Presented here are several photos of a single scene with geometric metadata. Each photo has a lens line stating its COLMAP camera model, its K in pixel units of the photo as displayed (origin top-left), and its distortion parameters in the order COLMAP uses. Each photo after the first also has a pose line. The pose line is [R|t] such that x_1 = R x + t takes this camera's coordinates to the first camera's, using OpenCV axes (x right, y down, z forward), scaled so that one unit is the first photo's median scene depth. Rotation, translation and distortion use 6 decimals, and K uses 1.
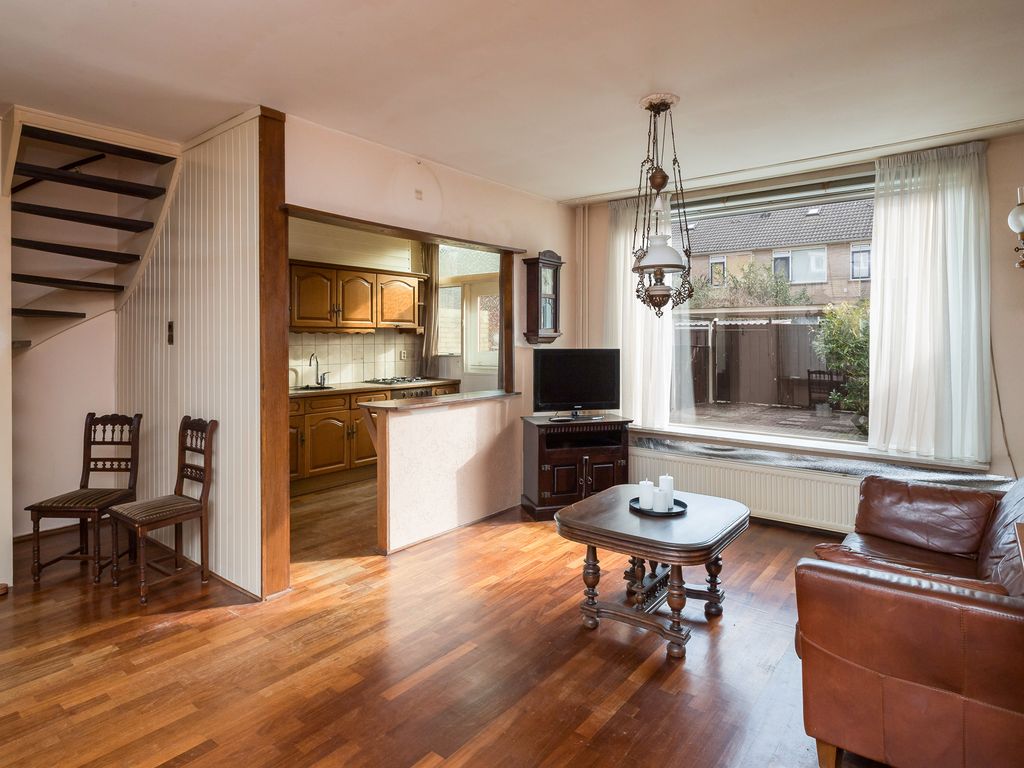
lens RADIAL K [[637.5, 0, 459.9], [0, 637.5, 336.9], [0, 0, 1]] dist [-0.002256, 0.003309]
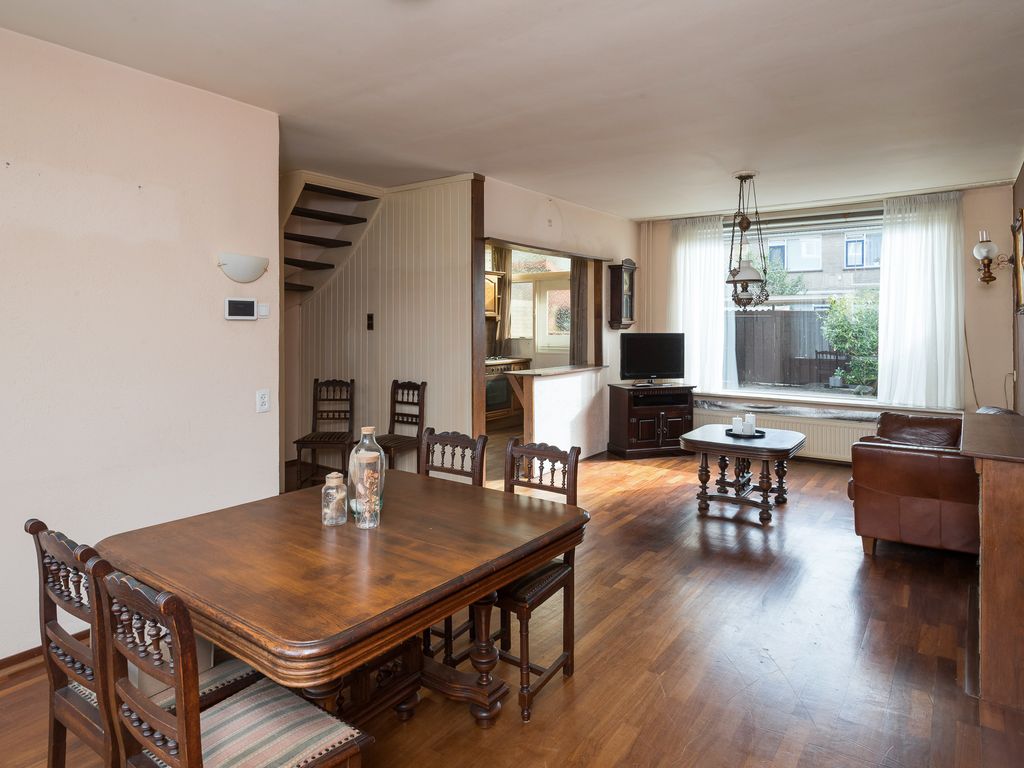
lens RADIAL K [[637.5, 0, 424.1], [0, 637.5, 326.5], [0, 0, 1]] dist [-0.002256, 0.003309]
pose [[0.999669, -0.001212, -0.025707, -0.232203], [0.001424, 0.999965, 0.008196, -0.005964], [0.025696, -0.008229, 0.999636, -0.310029]]
